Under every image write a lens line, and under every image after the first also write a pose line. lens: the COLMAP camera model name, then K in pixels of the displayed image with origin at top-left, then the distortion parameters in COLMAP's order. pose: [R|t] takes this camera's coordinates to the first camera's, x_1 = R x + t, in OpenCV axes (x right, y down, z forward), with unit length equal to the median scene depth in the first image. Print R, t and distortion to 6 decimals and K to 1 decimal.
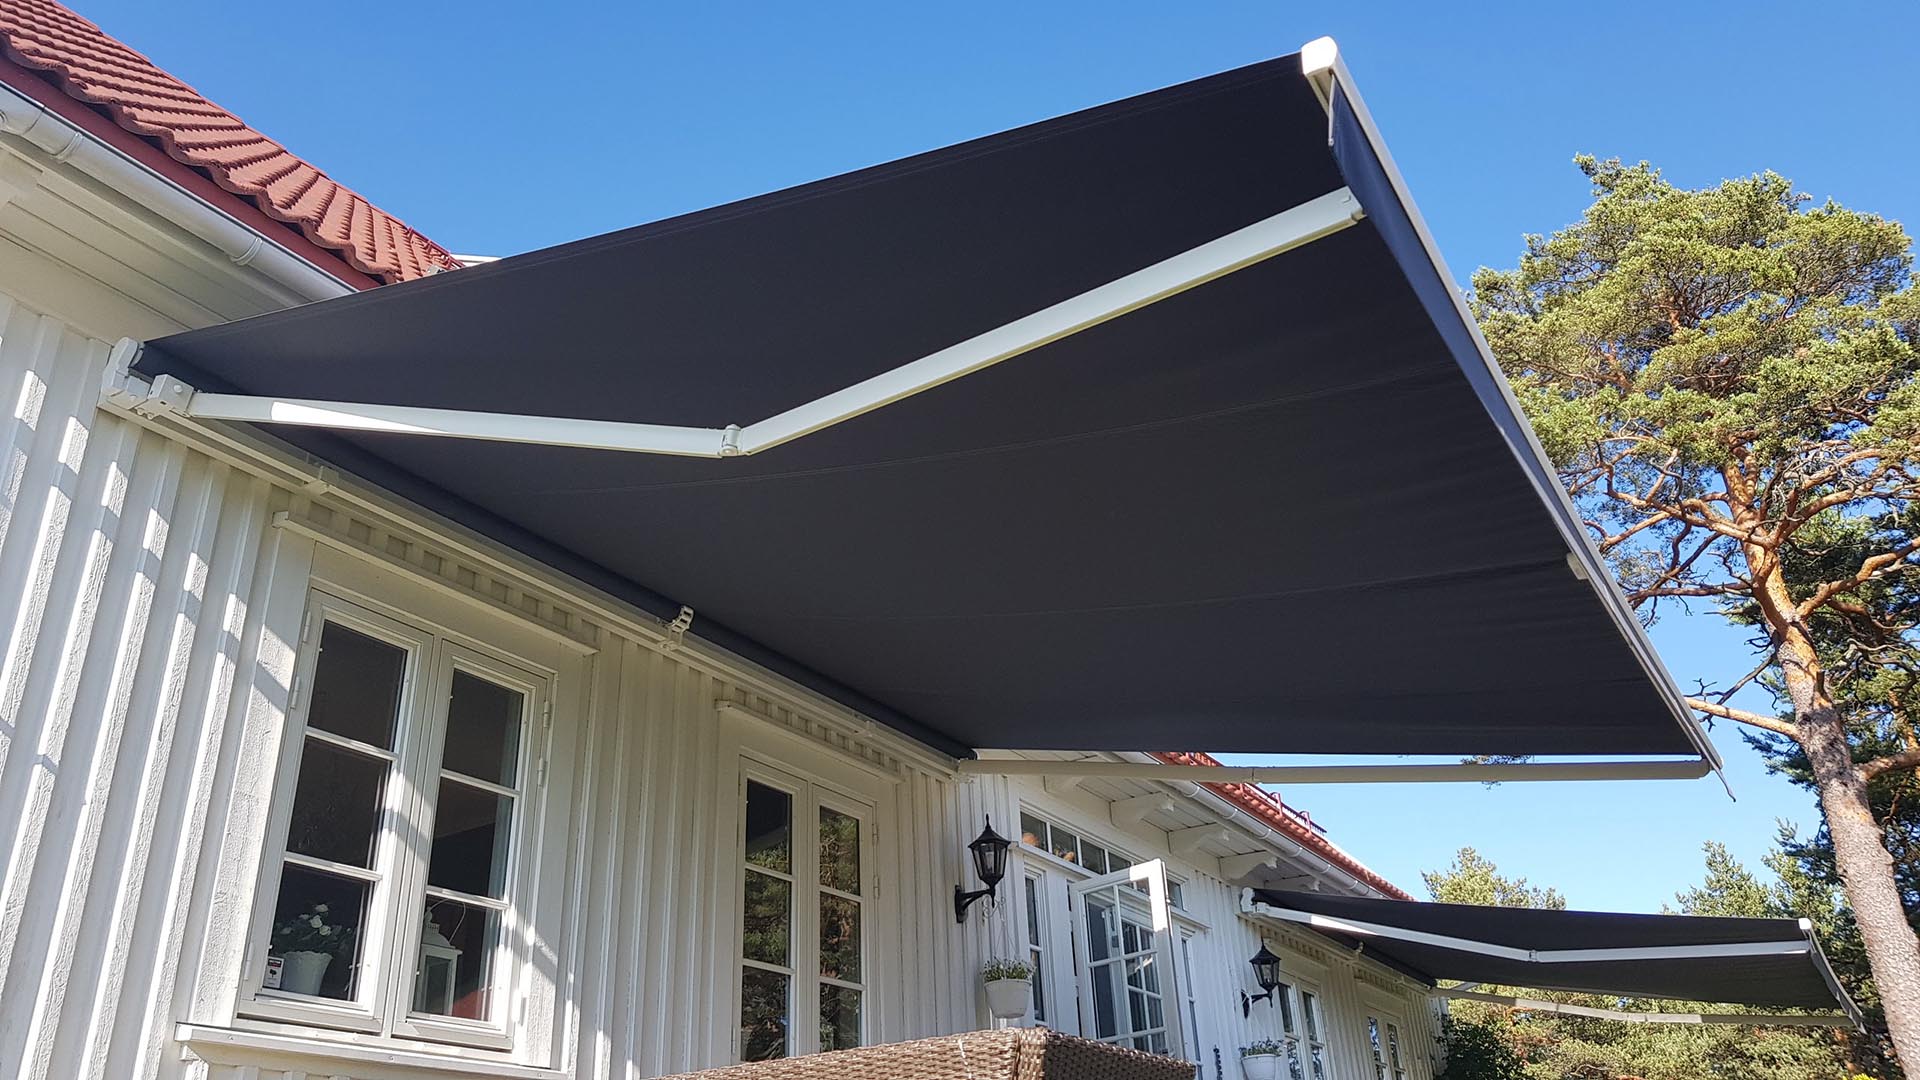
lens RADIAL K [[1463.8, 0, 953.5], [0, 1463.8, 531.1], [0, 0, 1]] dist [0.011723, -0.046316]
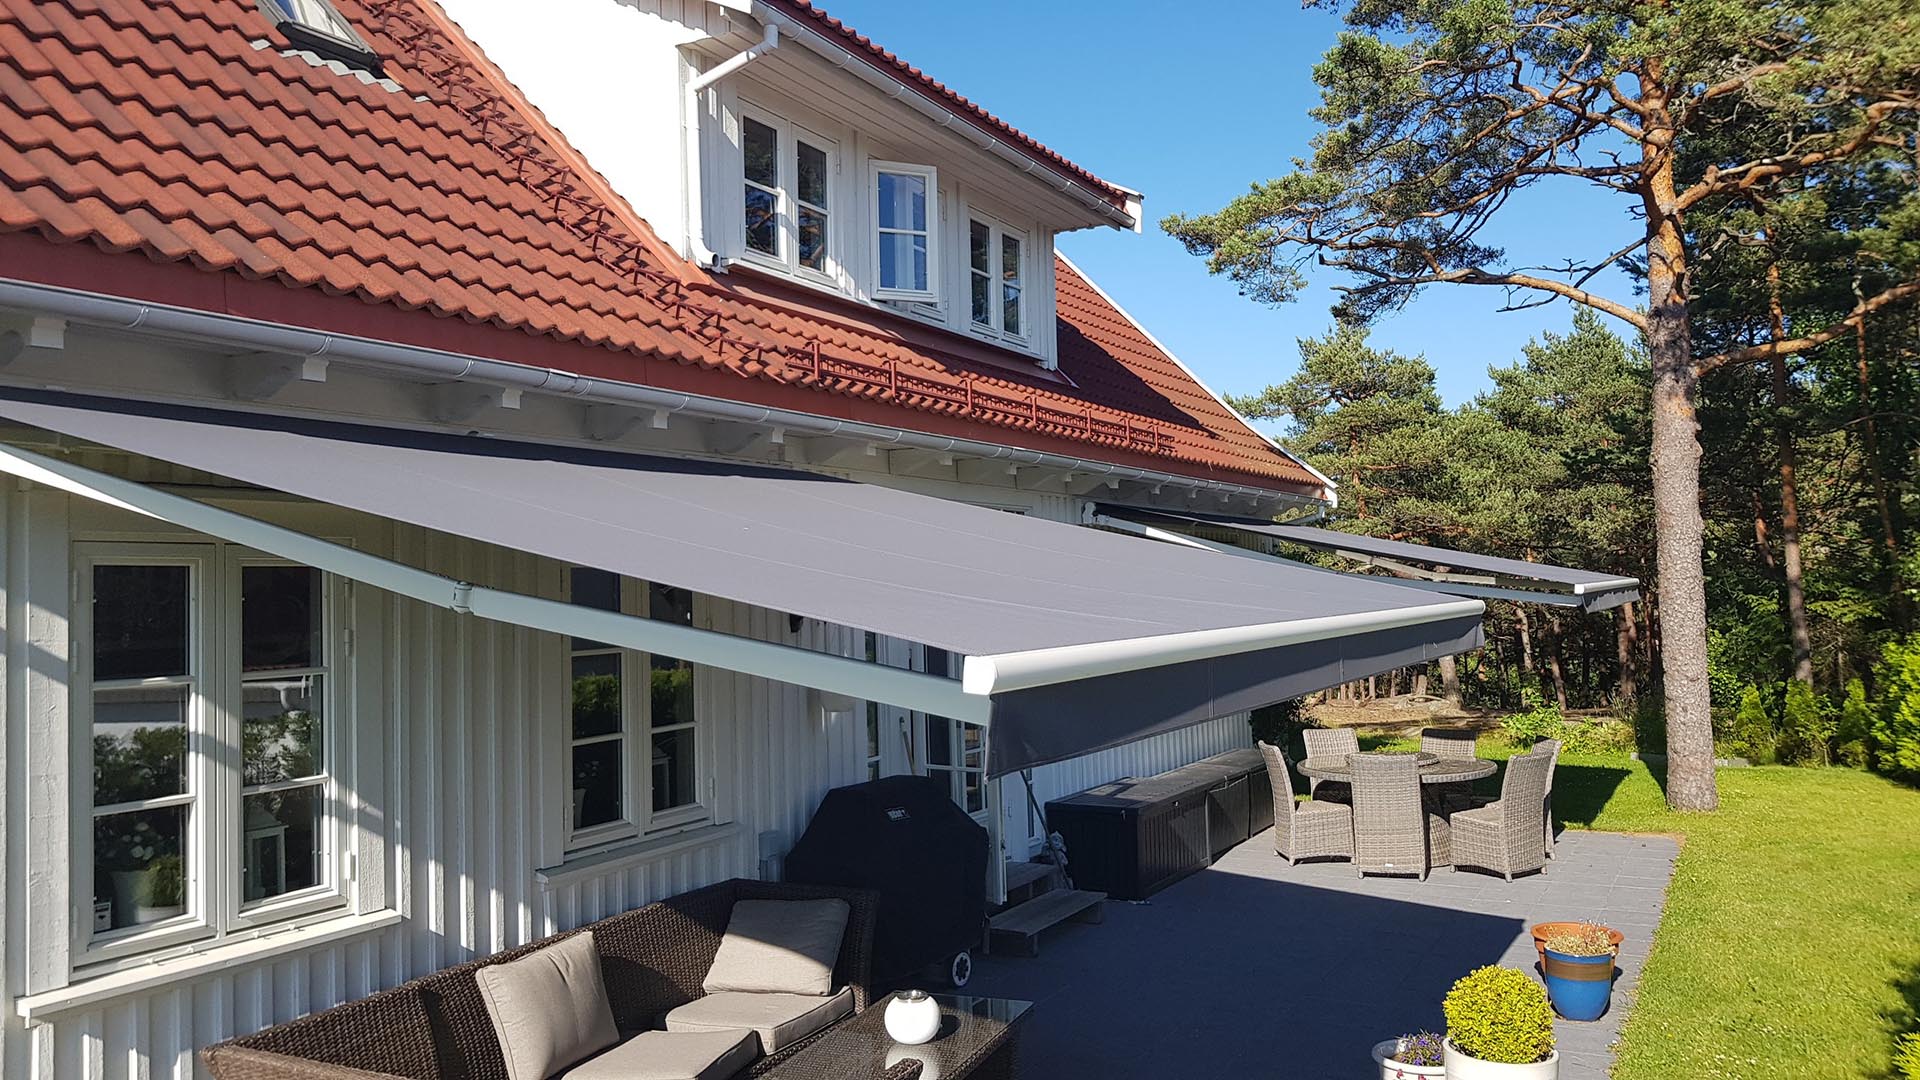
lens RADIAL K [[1463.8, 0, 967.7], [0, 1463.8, 533.3], [0, 0, 1]] dist [0.011723, -0.046316]
pose [[0.997167, 0.021910, 0.071959, 0.079922], [-0.050179, 0.906430, 0.419365, -0.378551], [-0.056038, -0.421788, 0.904961, 0.084598]]
